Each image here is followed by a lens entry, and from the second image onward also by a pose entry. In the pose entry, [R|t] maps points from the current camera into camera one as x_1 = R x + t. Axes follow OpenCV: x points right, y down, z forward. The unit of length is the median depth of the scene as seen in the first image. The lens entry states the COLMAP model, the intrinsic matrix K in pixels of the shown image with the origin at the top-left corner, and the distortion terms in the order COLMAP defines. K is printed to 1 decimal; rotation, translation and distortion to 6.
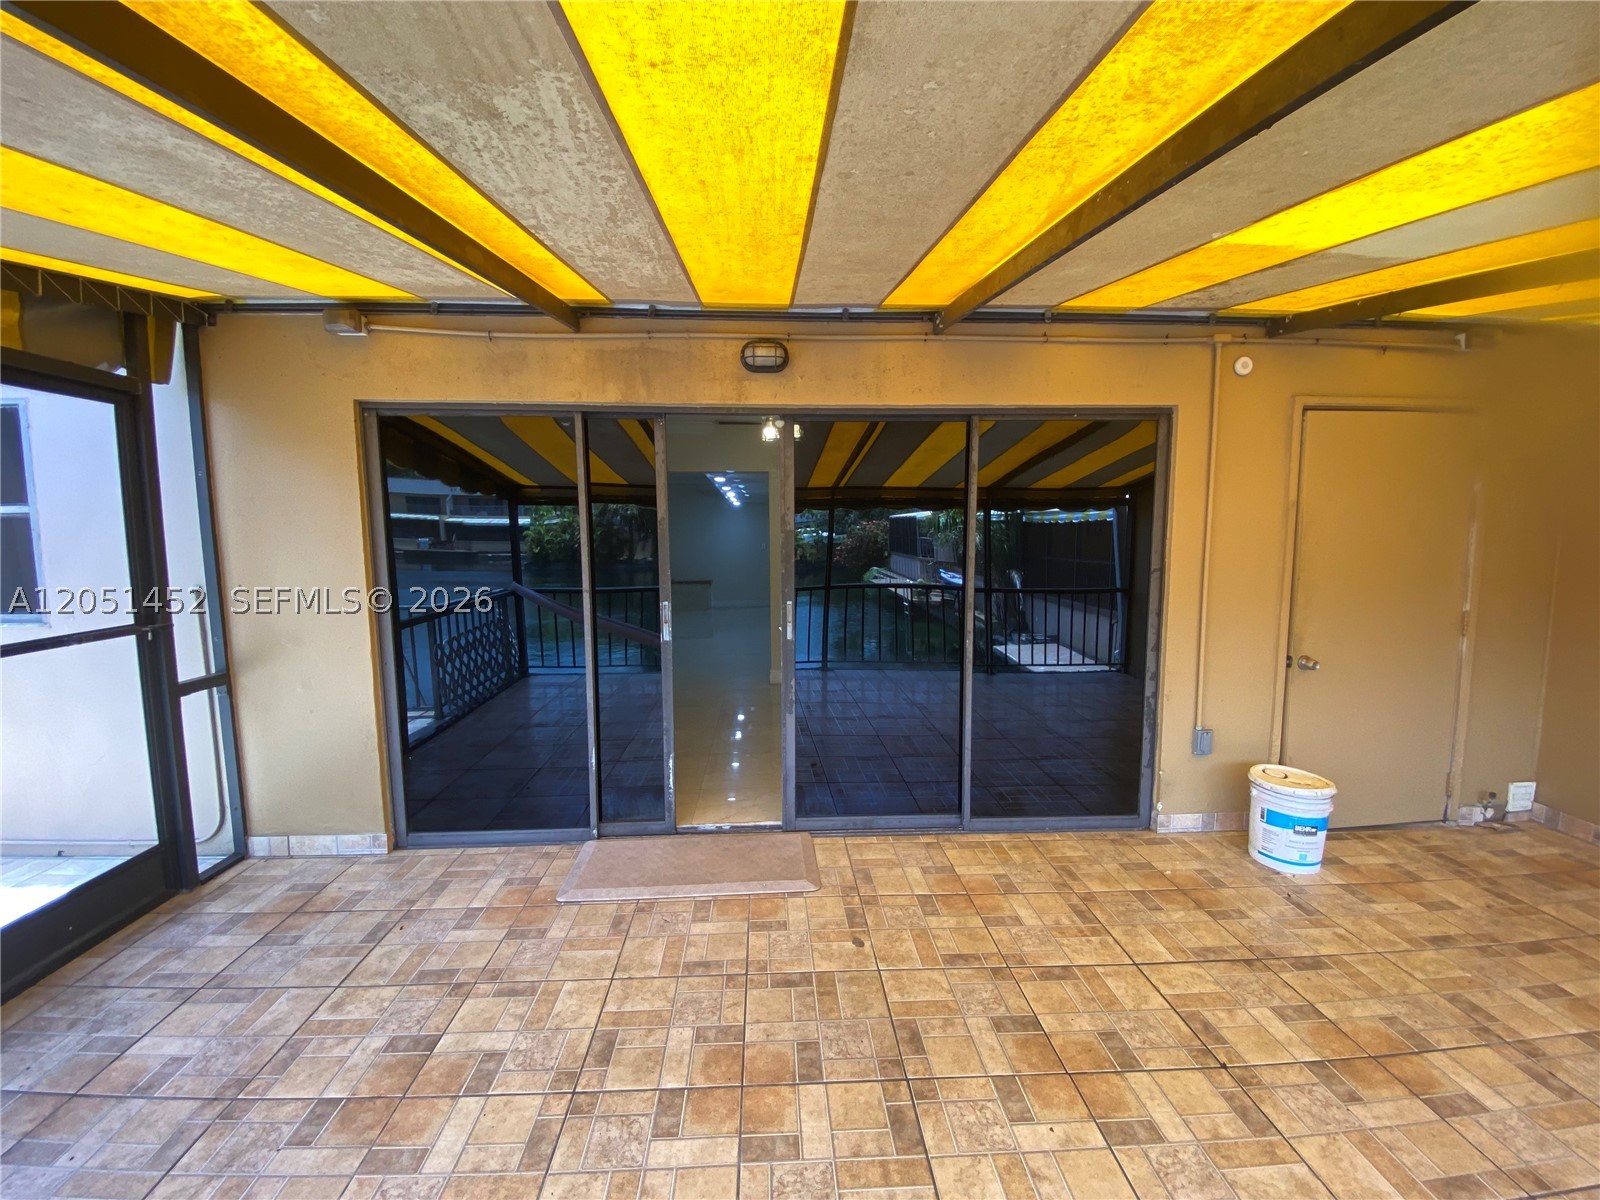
lens RADIAL K [[656.5, 0, 809.4], [0, 656.5, 591.7], [0, 0, 1]] dist [0.004456, -0.008936]
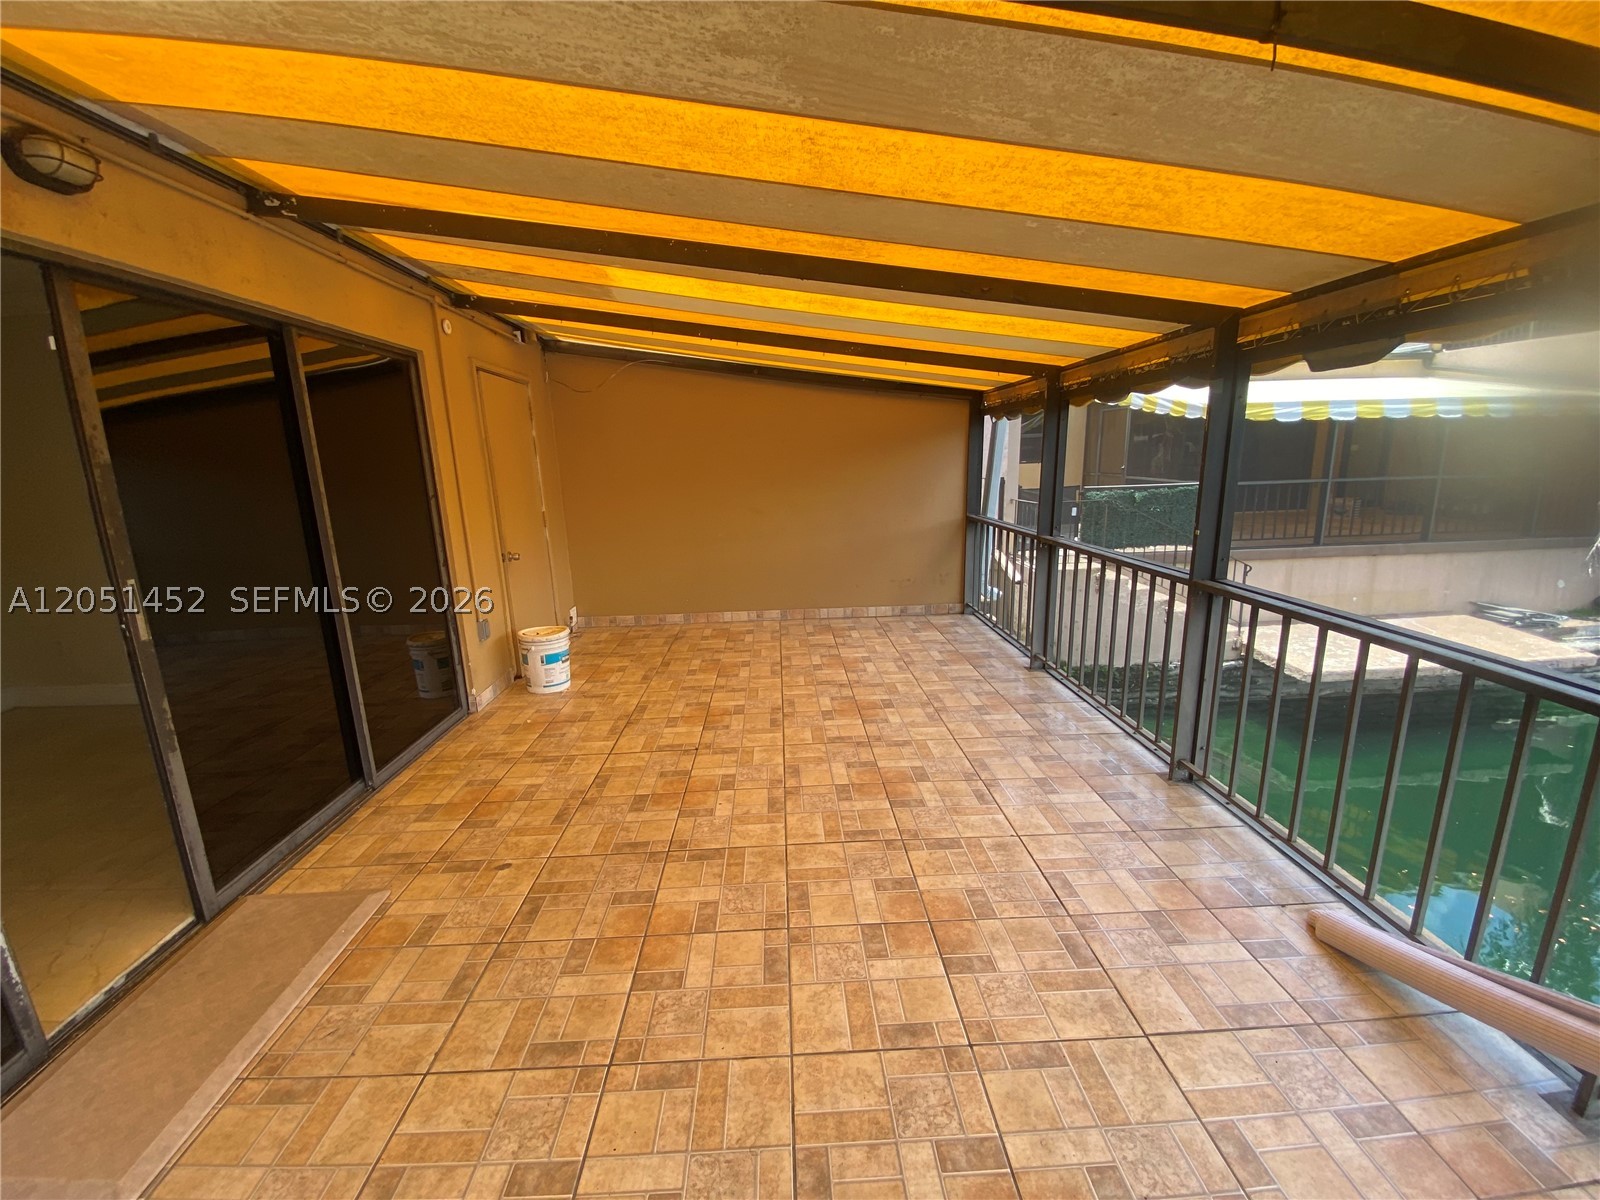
lens RADIAL K [[656.5, 0, 784.4], [0, 656.5, 591.0], [0, 0, 1]] dist [0.004456, -0.008936]
pose [[0.037576, -0.201597, 0.978747, -0.666287], [0.127518, 0.972399, 0.195394, -0.020870], [-0.991124, 0.117466, 0.062246, 0.368541]]
